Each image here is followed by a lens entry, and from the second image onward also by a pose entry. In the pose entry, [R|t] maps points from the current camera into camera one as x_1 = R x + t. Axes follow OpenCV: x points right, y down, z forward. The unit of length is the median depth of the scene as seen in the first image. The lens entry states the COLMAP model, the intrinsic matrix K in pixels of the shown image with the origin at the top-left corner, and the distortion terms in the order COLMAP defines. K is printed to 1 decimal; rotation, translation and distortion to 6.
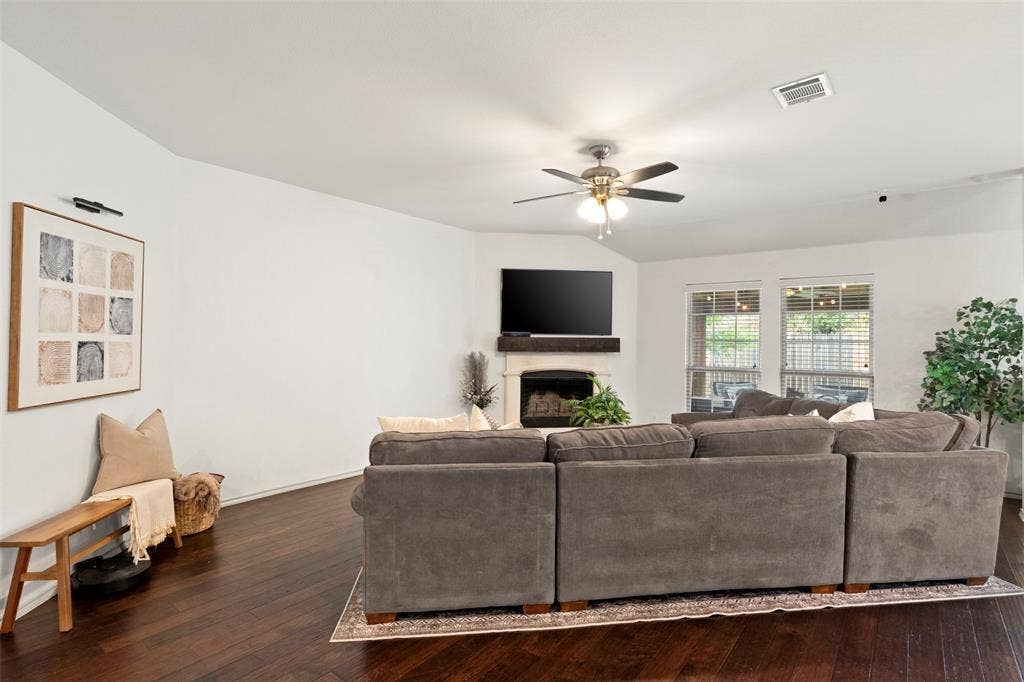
lens RADIAL K [[511.2, 0, 516.4], [0, 511.2, 333.7], [0, 0, 1]] dist [-0.009382, -0.000985]
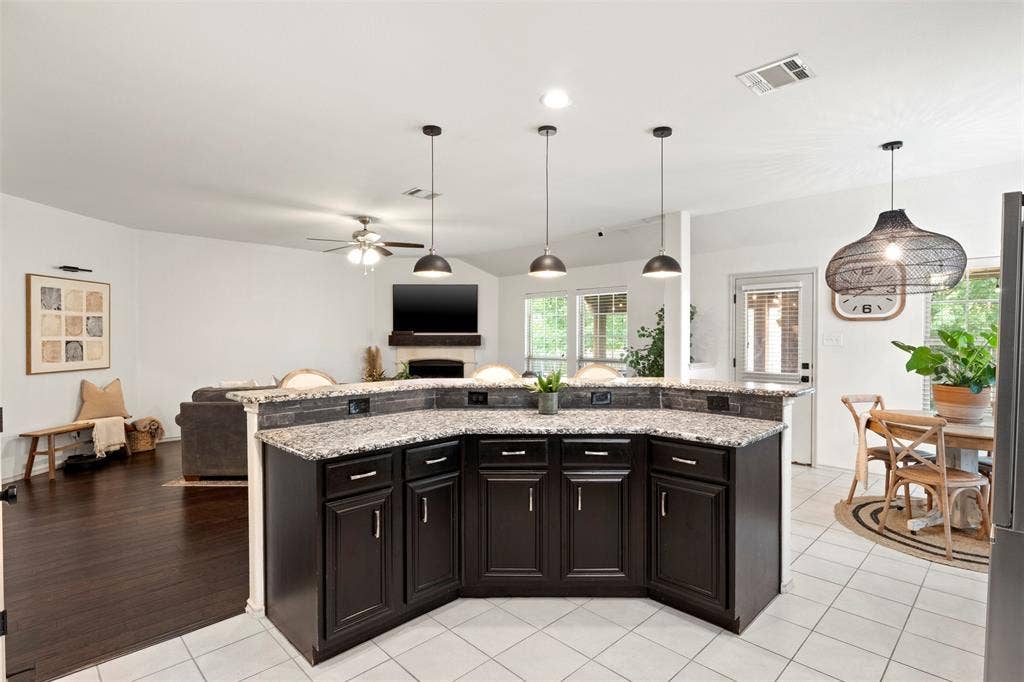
lens RADIAL K [[511.2, 0, 516.9], [0, 511.2, 341.5], [0, 0, 1]] dist [-0.009382, -0.000985]
pose [[0.991478, -0.008029, -0.130027, 0.835624], [0.010967, 0.999700, 0.021898, -0.004394], [0.129812, -0.023138, 0.991269, -0.527916]]
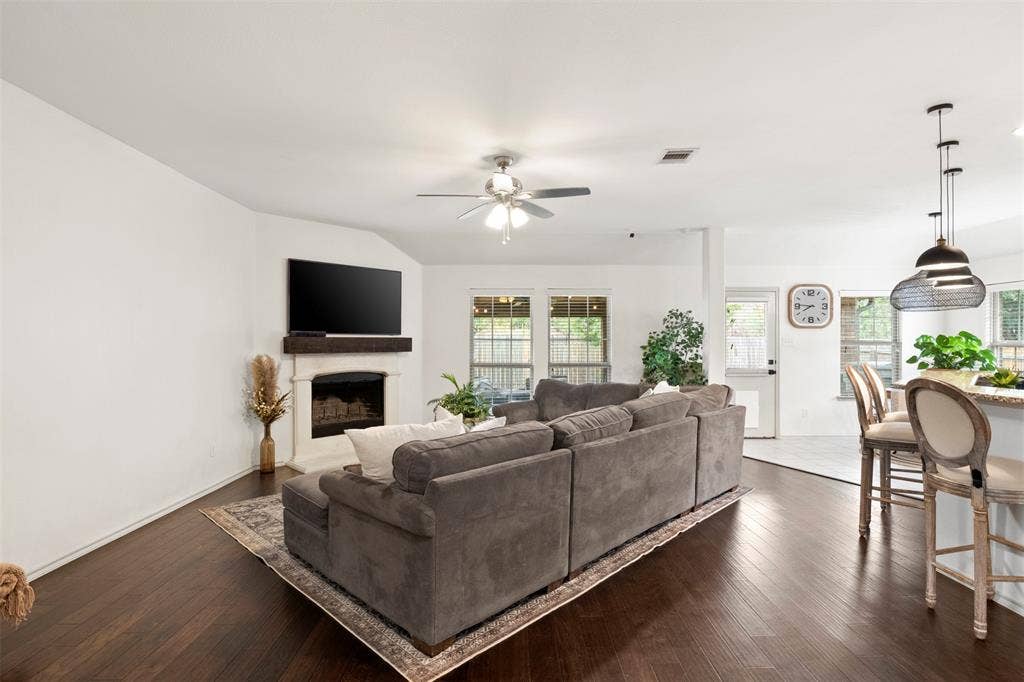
lens RADIAL K [[511.2, 0, 516.9], [0, 511.2, 341.9], [0, 0, 1]] dist [-0.009382, -0.000985]
pose [[0.776313, -0.008937, 0.630284, -0.489134], [0.000005, 0.999900, 0.014171, 0.004386], [-0.630347, -0.010998, 0.776235, 0.148022]]
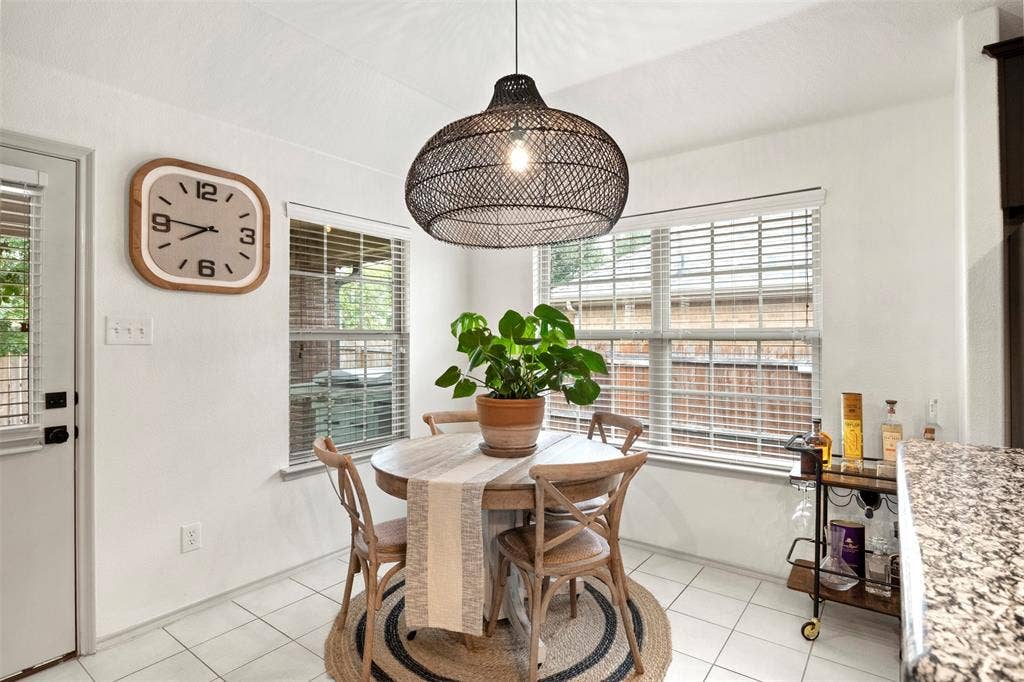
lens RADIAL K [[511.2, 0, 523.2], [0, 511.2, 327.8], [0, 0, 1]] dist [-0.009382, -0.000985]
pose [[-0.029201, 0.003977, 0.999566, 0.899401], [-0.007330, 0.999964, -0.004192, 0.027211], [-0.999547, -0.007450, -0.029171, 0.541572]]
